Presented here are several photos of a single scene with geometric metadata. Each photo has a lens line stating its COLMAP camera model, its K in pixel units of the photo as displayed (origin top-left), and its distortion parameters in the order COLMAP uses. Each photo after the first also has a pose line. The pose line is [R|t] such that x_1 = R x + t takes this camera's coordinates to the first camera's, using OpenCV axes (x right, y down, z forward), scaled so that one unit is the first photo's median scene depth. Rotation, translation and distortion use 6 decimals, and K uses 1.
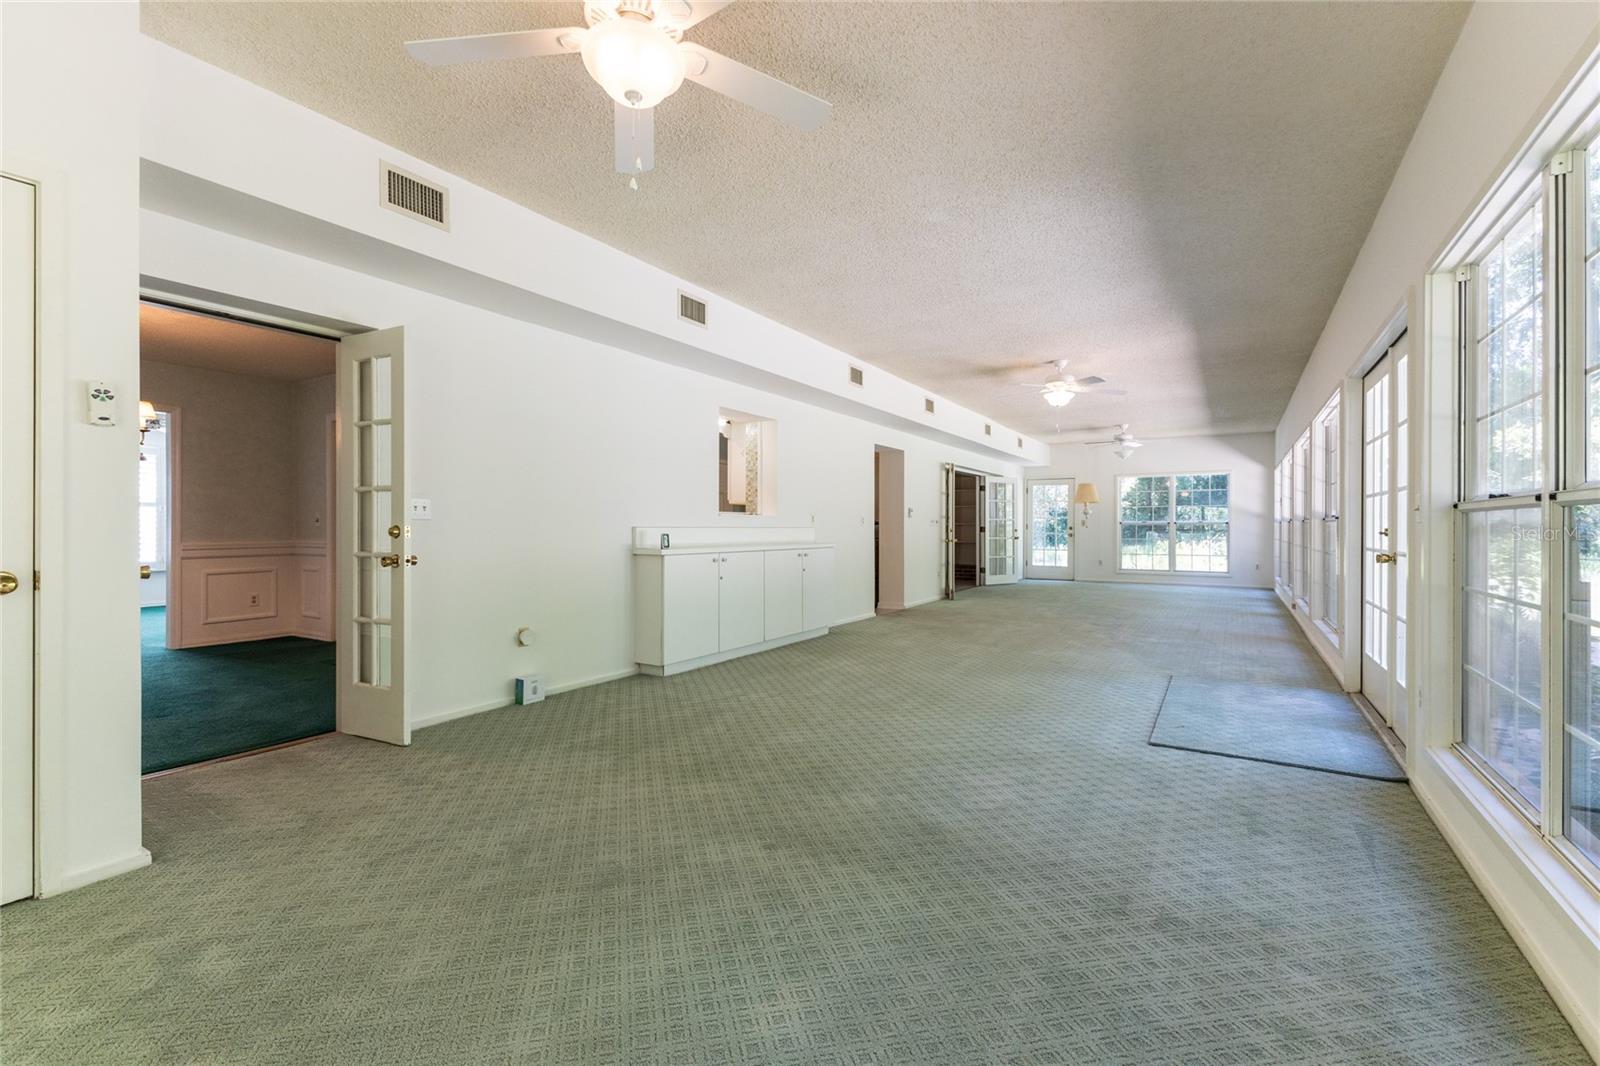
lens RADIAL K [[685.2, 0, 797.5], [0, 685.2, 534.6], [0, 0, 1]] dist [0.009118, -0.001067]
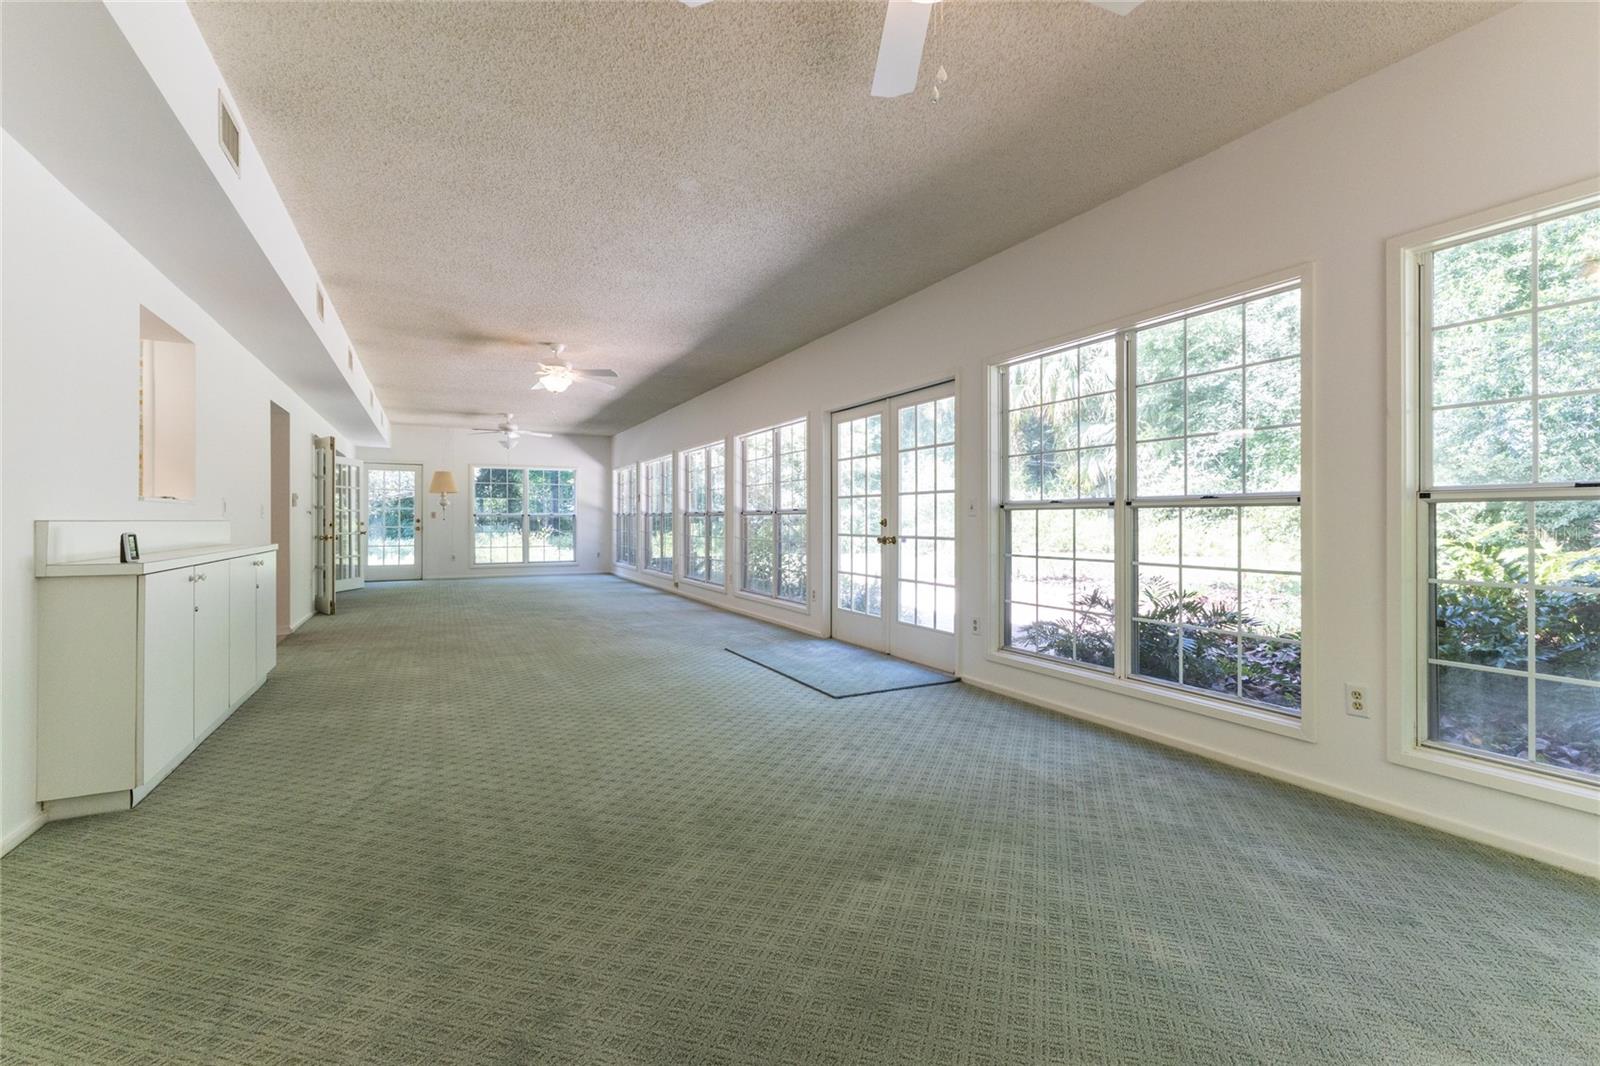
lens RADIAL K [[714.3, 0, 805.4], [0, 714.3, 521.9], [0, 0, 1]] dist [0.008269, -0.001139]
pose [[0.498704, -0.004952, 0.866758, -0.589935], [0.011384, 0.999935, -0.000836, -0.005478], [-0.866698, 0.010284, 0.498728, 0.403091]]
